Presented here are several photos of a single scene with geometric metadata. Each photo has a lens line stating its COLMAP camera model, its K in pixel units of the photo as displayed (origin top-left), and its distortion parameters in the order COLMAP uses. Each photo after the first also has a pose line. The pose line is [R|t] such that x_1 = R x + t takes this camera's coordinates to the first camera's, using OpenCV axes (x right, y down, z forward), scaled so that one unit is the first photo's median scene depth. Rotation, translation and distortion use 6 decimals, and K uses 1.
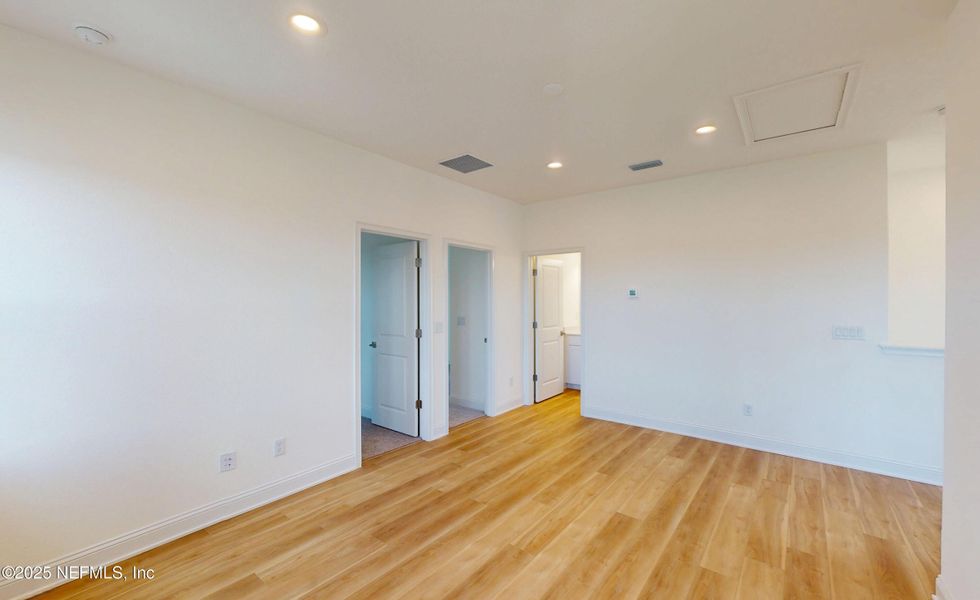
lens RADIAL K [[399.3, 0, 492.1], [0, 399.3, 297.7], [0, 0, 1]] dist [0.000781, 0.000187]
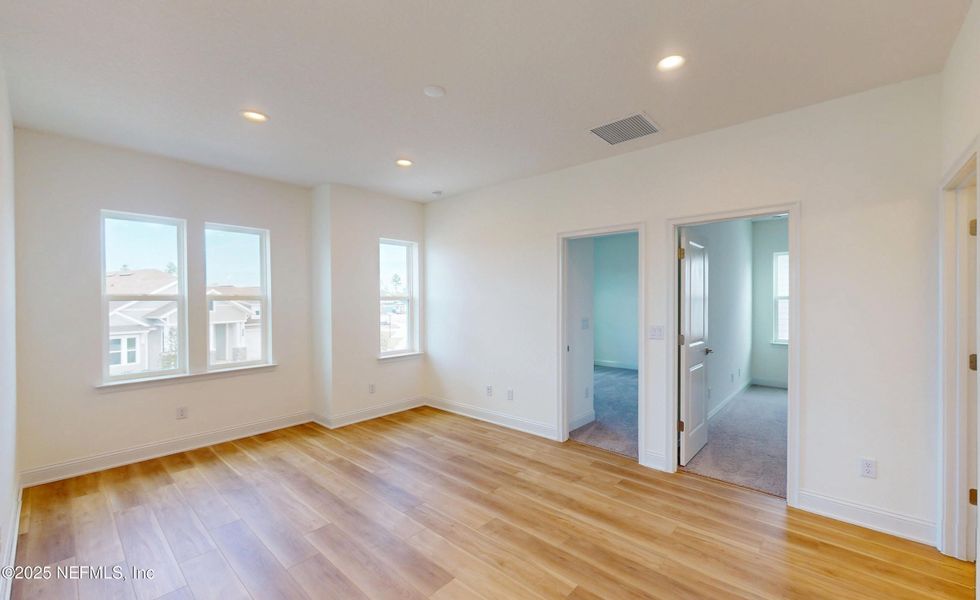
lens RADIAL K [[399.3, 0, 496.2], [0, 399.3, 297.3], [0, 0, 1]] dist [0.000781, 0.000187]
pose [[-0.067083, -0.002481, -0.997744, 0.868735], [0.003832, 0.999989, -0.002745, 0.009133], [0.997740, -0.004008, -0.067073, 0.925921]]
